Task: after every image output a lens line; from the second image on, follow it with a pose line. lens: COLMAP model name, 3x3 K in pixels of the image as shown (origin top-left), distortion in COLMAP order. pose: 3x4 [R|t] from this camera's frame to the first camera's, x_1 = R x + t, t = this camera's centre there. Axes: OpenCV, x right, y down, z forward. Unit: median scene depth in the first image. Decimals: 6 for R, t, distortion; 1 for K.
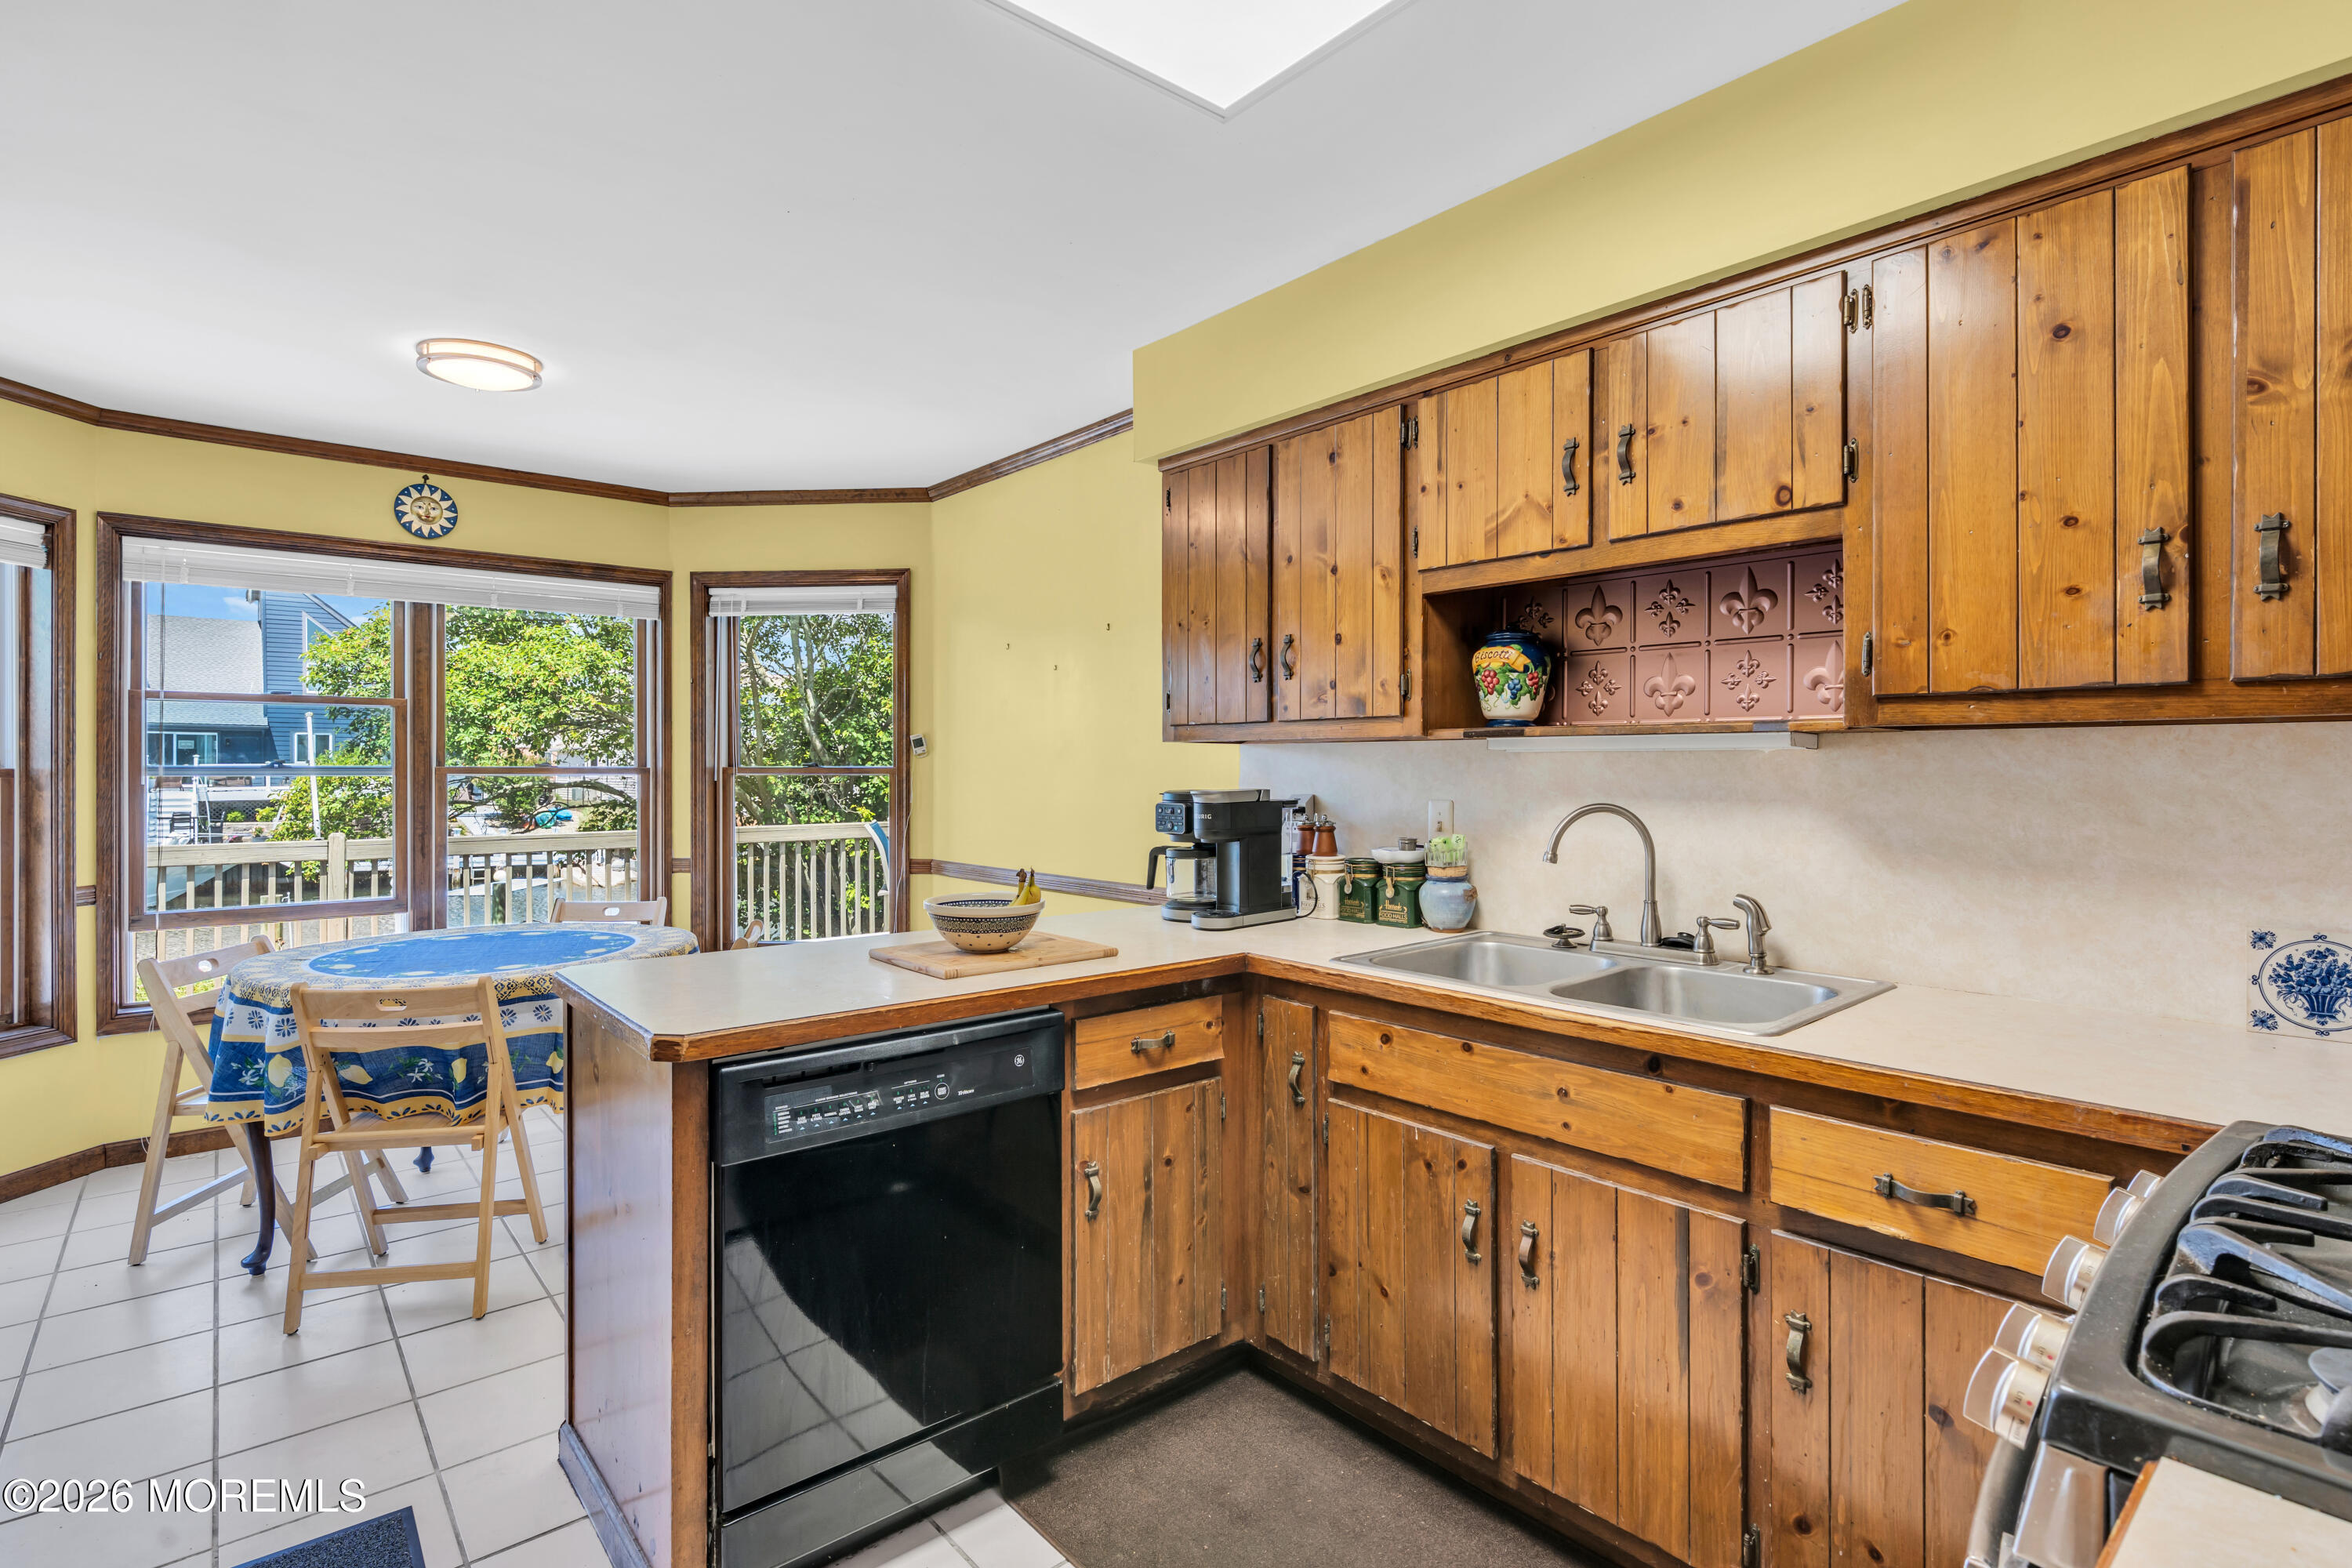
lens RADIAL K [[1141.5, 0, 1186.6], [0, 1141.5, 767.2], [0, 0, 1]] dist [-0.007348, 0.002612]
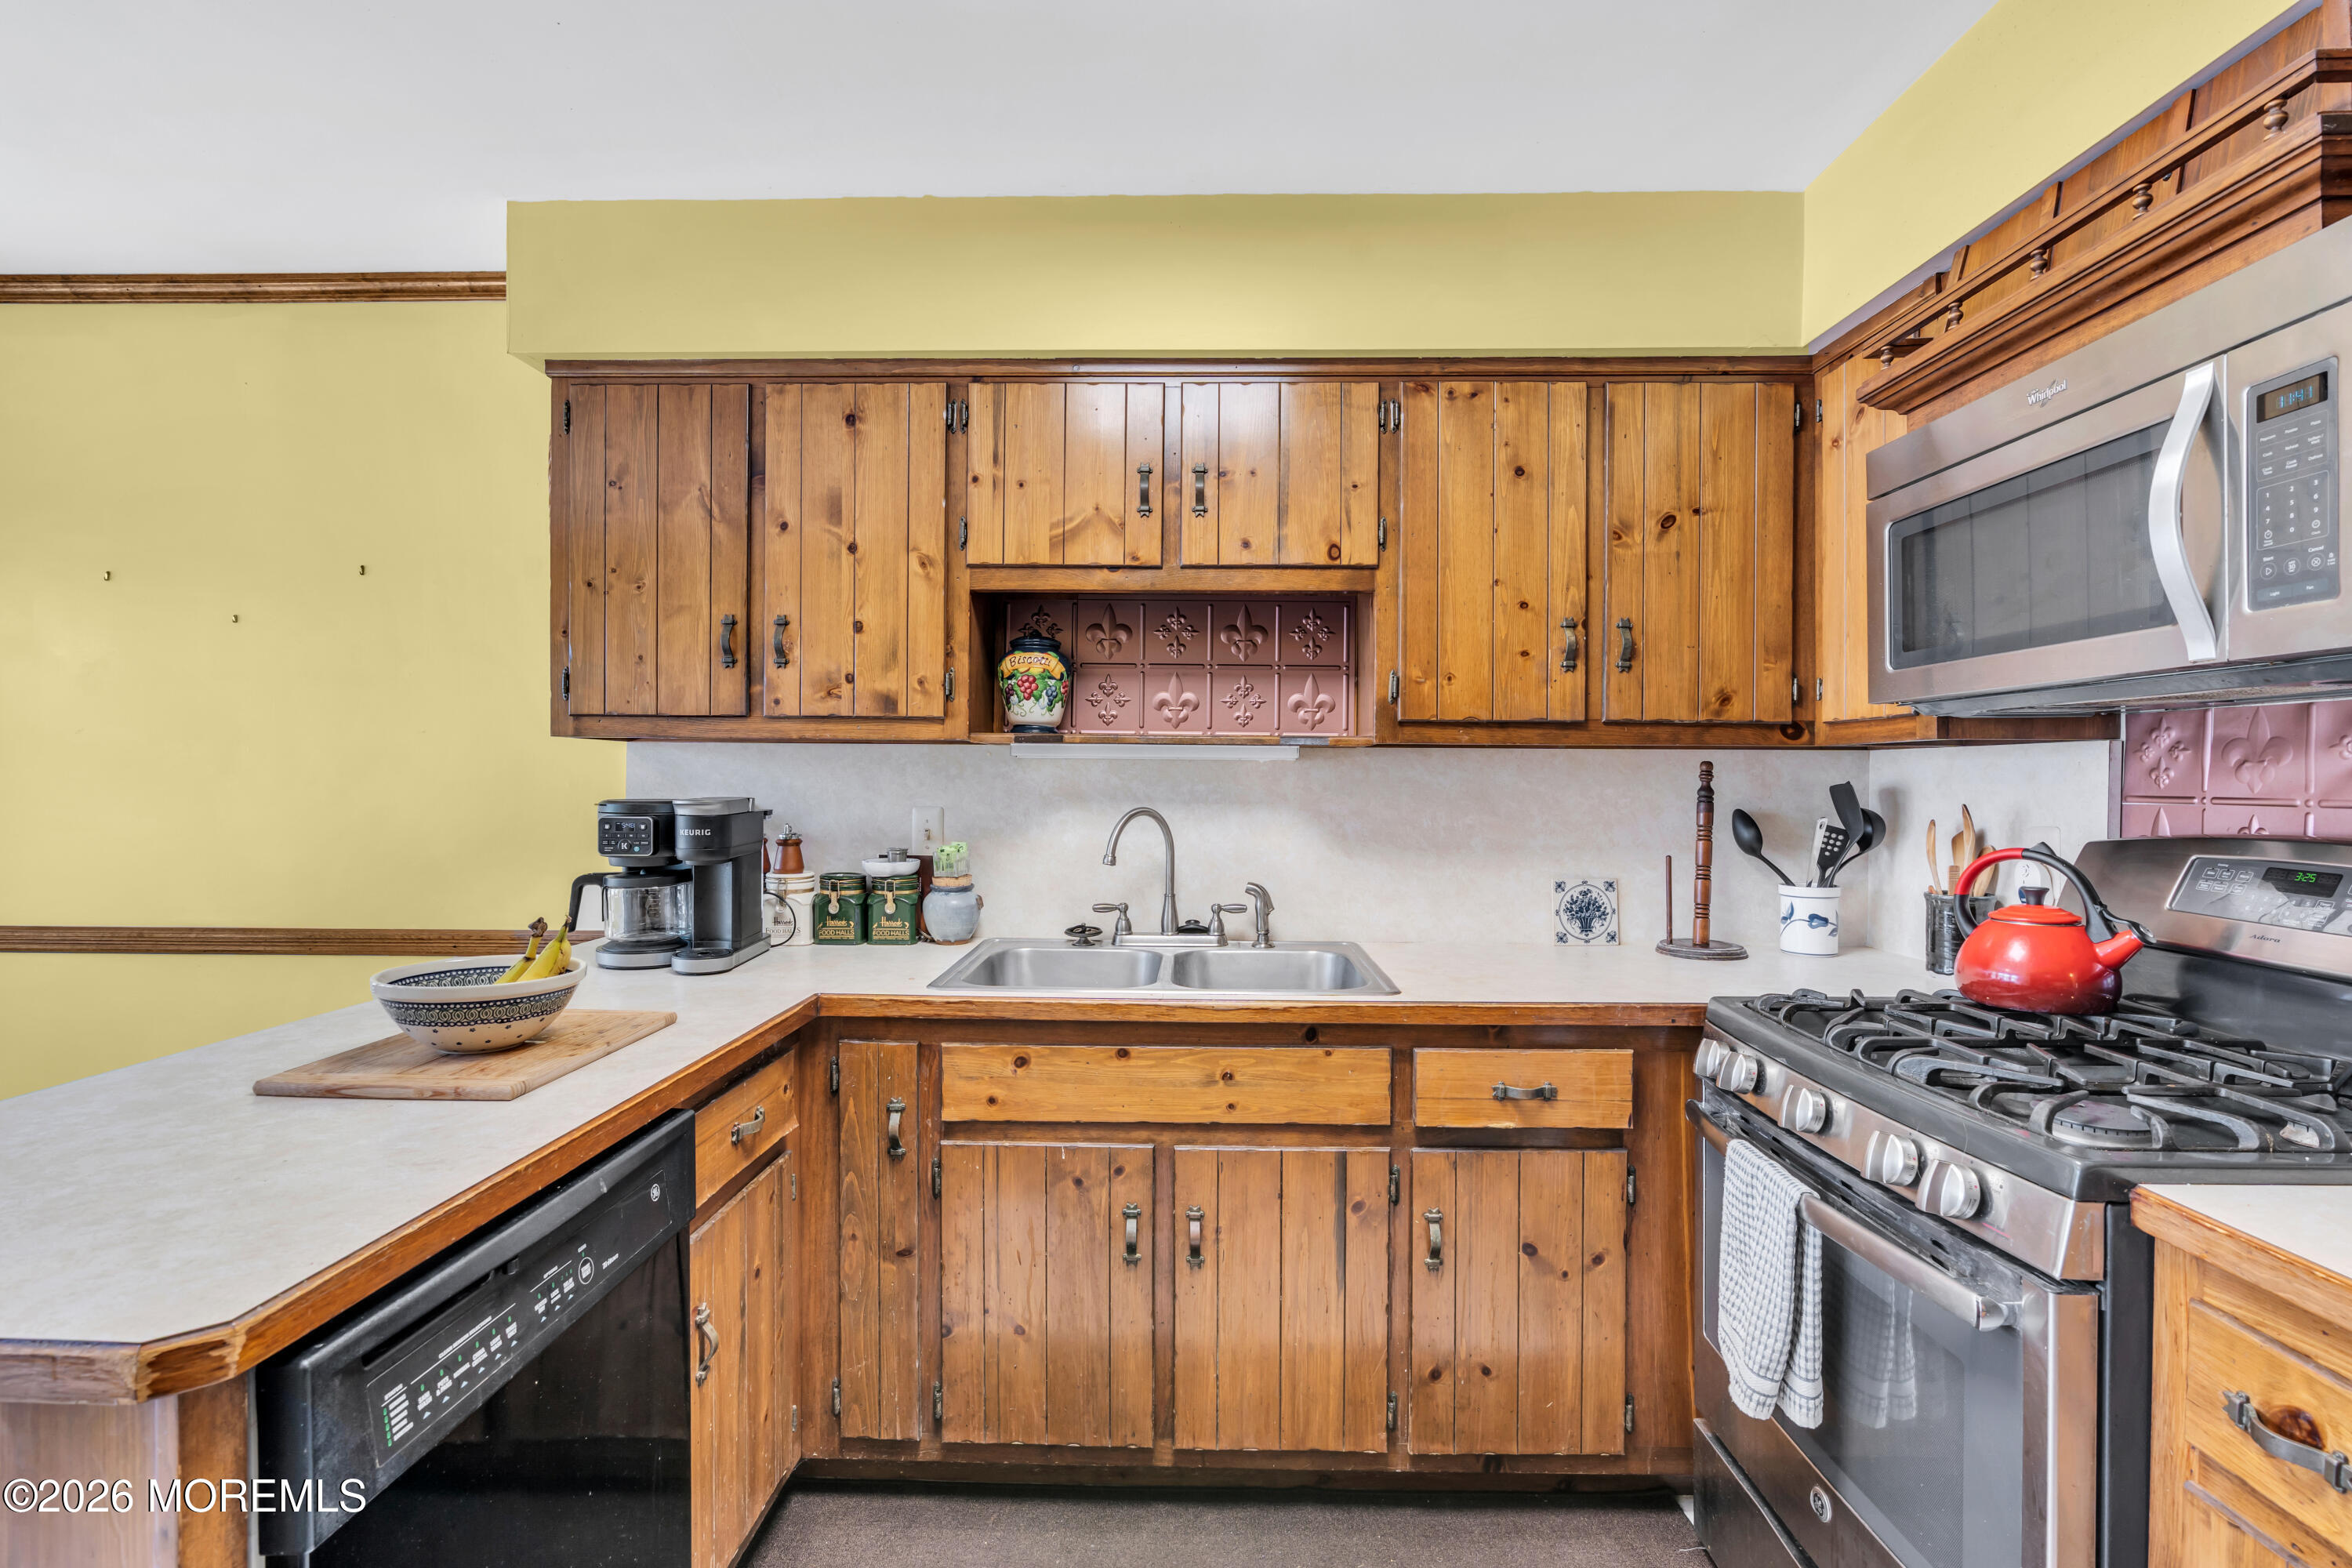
lens RADIAL K [[1075.6, 0, 1194.1], [0, 1075.6, 785.3], [0, 0, 1]] dist [-0.013263, 0.003747]
pose [[0.664918, -0.002209, 0.746913, -0.393236], [-0.006999, 0.999933, 0.009188, 0.001323], [-0.746884, -0.011337, 0.664858, 0.310477]]
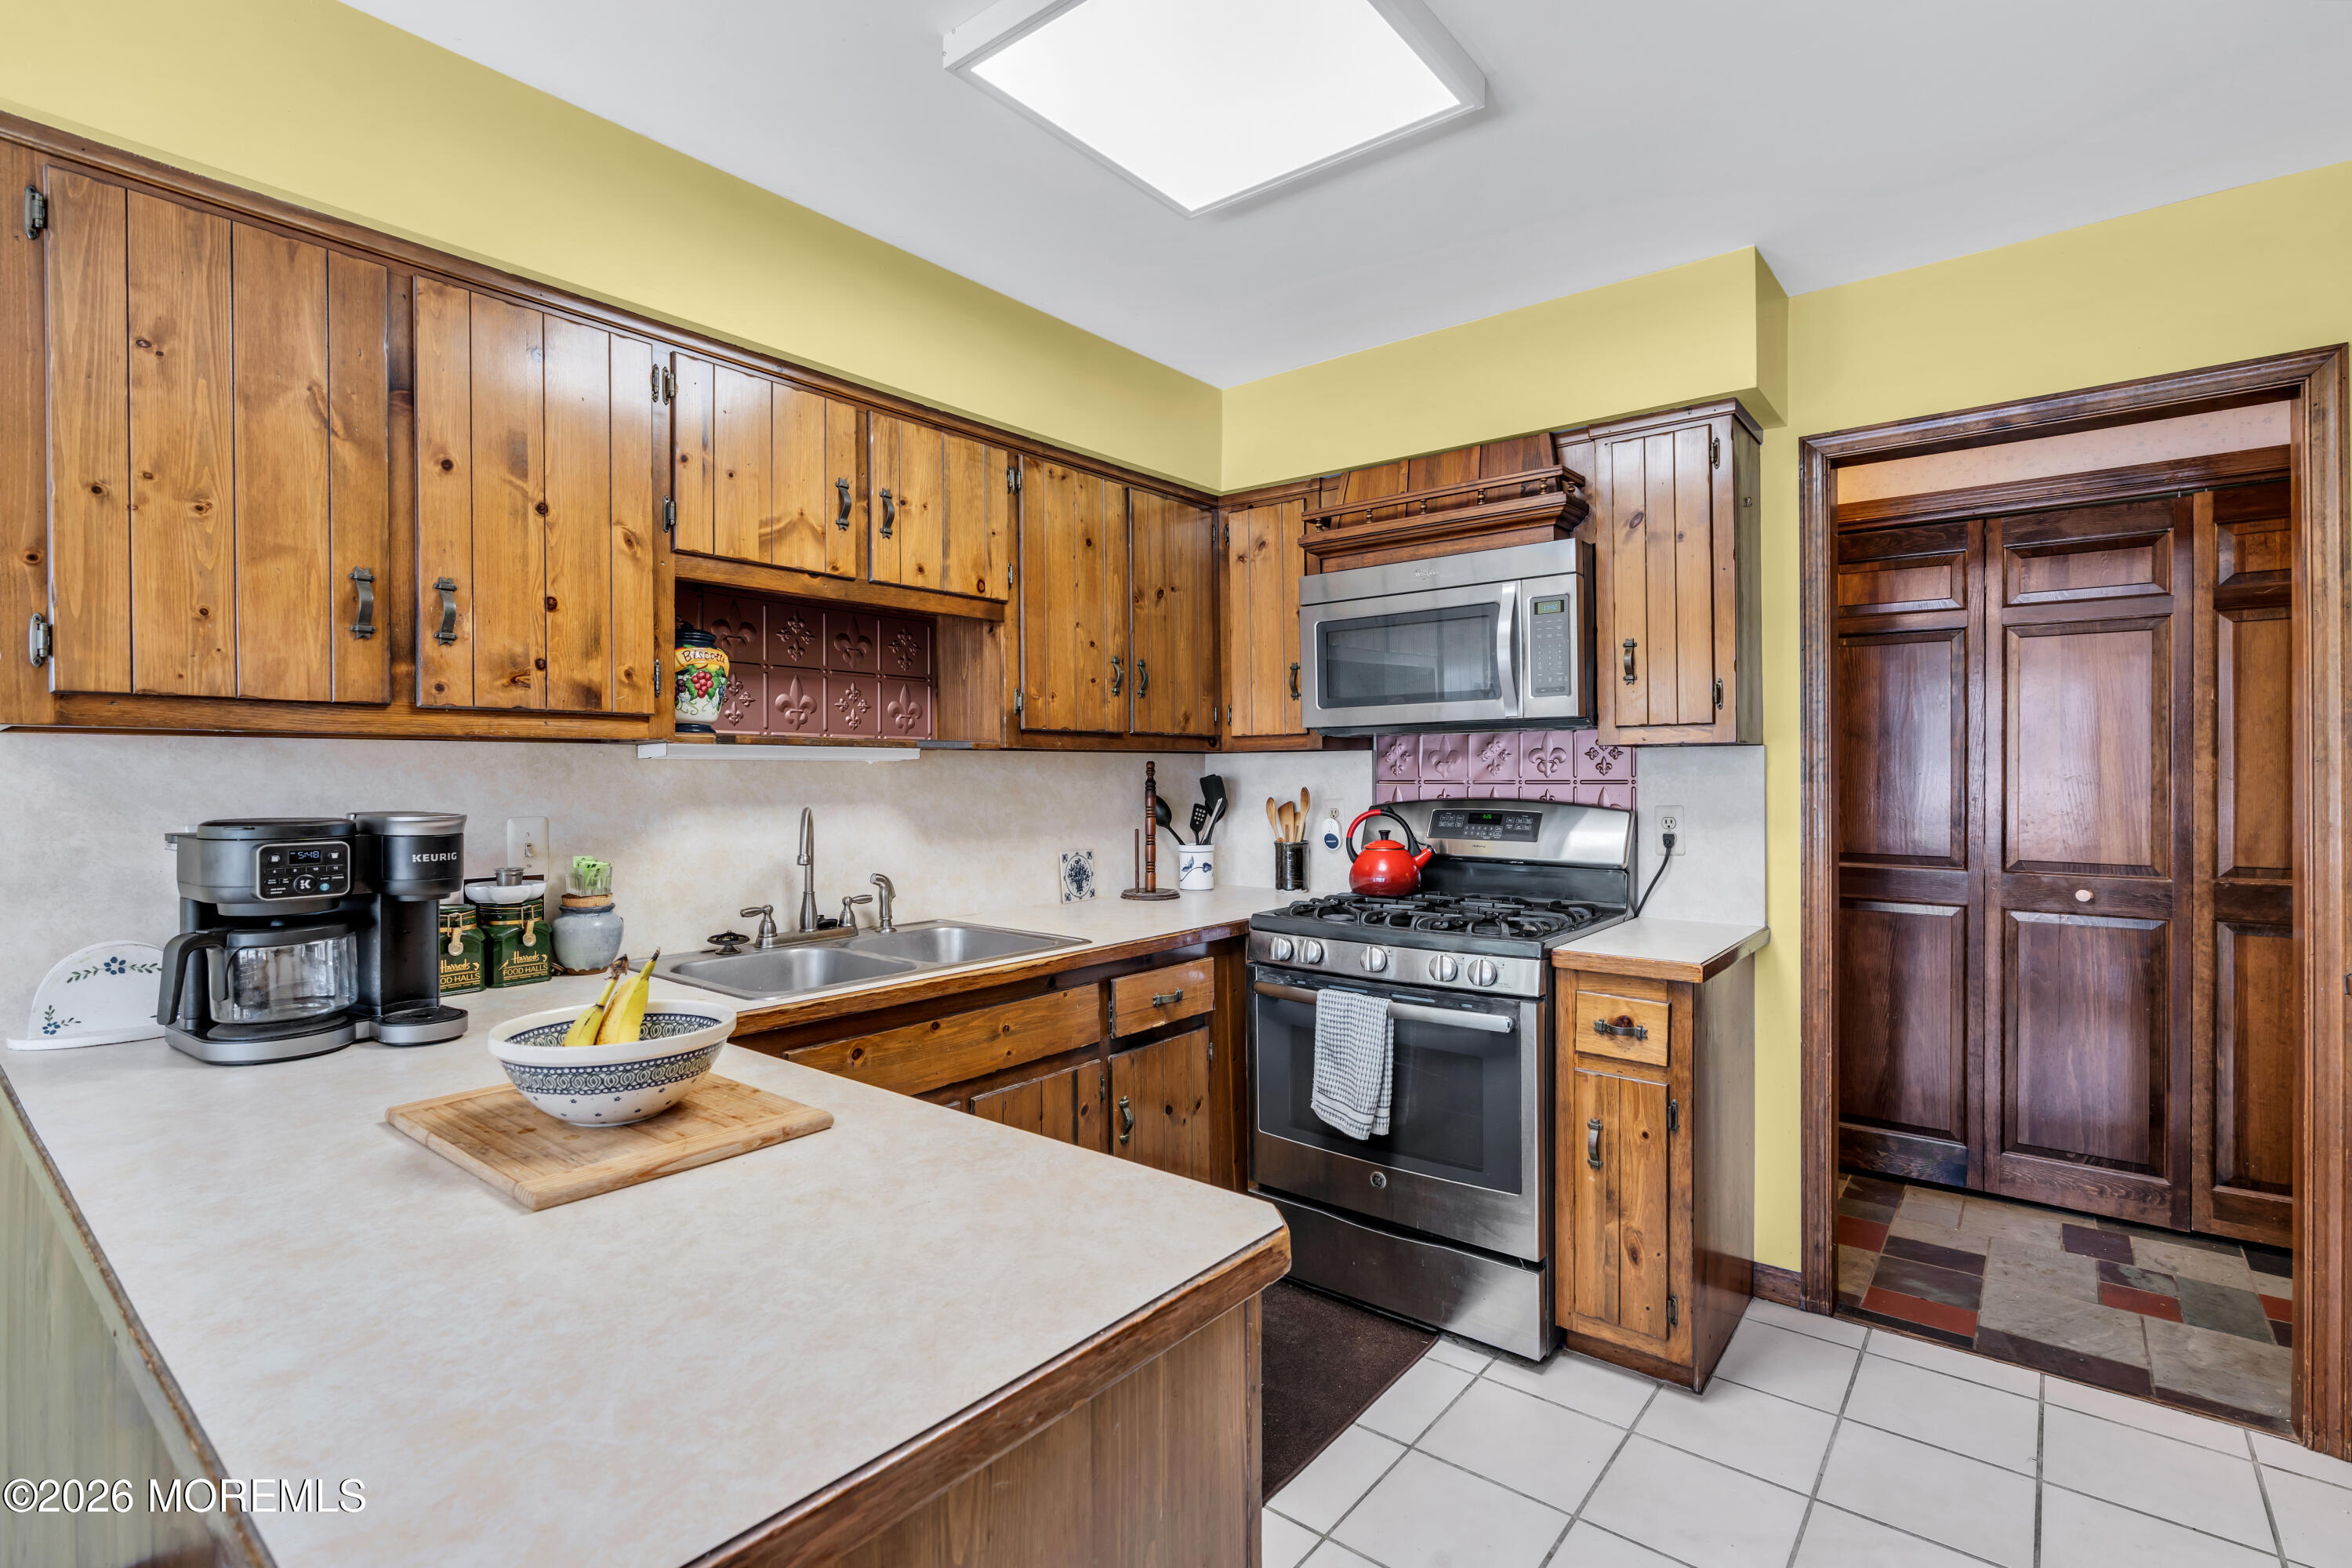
lens RADIAL K [[1075.6, 0, 1192.0], [0, 1075.6, 776.0], [0, 0, 1]] dist [-0.013263, 0.003747]
pose [[-0.182491, -0.003591, 0.983201, -0.782962], [0.003489, 0.999985, 0.004300, -0.002042], [-0.983201, 0.004215, -0.182476, 0.891031]]
